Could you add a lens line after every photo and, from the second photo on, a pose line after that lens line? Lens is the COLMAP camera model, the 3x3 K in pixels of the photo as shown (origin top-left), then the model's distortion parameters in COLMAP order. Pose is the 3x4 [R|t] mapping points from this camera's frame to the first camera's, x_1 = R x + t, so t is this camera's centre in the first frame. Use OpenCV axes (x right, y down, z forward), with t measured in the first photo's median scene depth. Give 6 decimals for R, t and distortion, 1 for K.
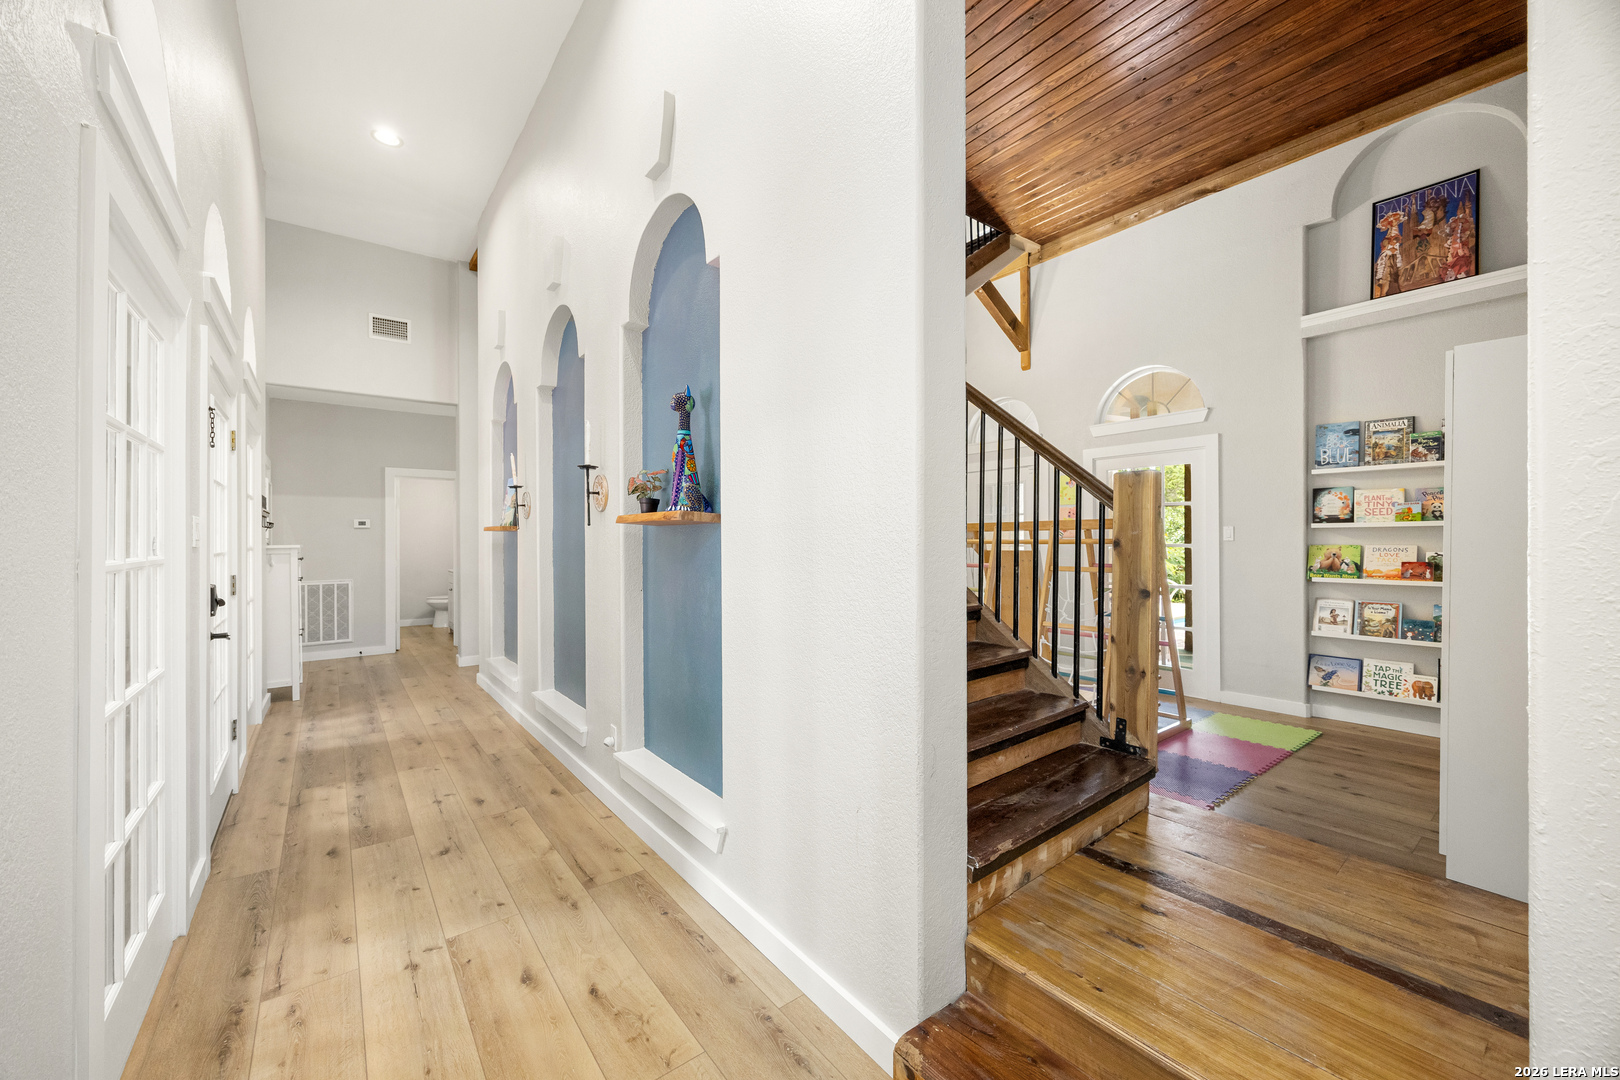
lens RADIAL K [[619.3, 0, 804.0], [0, 619.3, 538.0], [0, 0, 1]] dist [-0.001499, 0.000470]
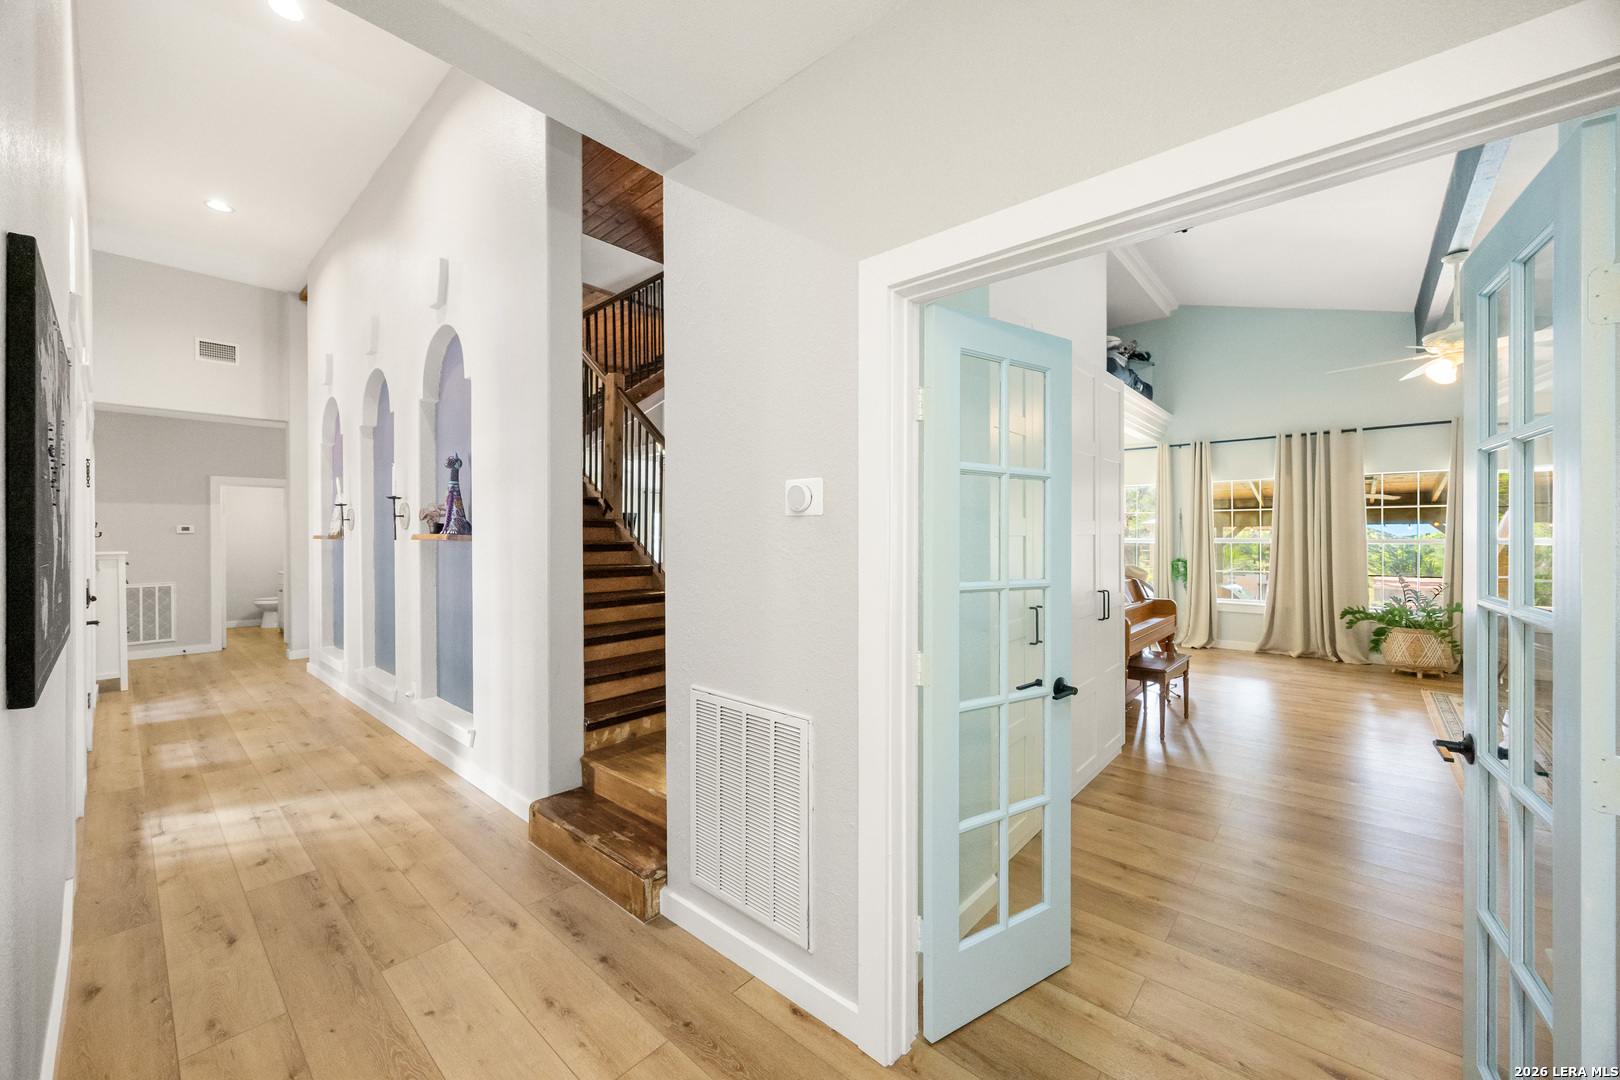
lens RADIAL K [[623.7, 0, 803.7], [0, 623.7, 535.7], [0, 0, 1]] dist [-0.000636, -0.000016]
pose [[0.983756, -0.000217, 0.179510, 0.256508], [-0.000170, 0.999998, 0.002141, -0.027858], [-0.179510, -0.002137, 0.983754, -0.455377]]
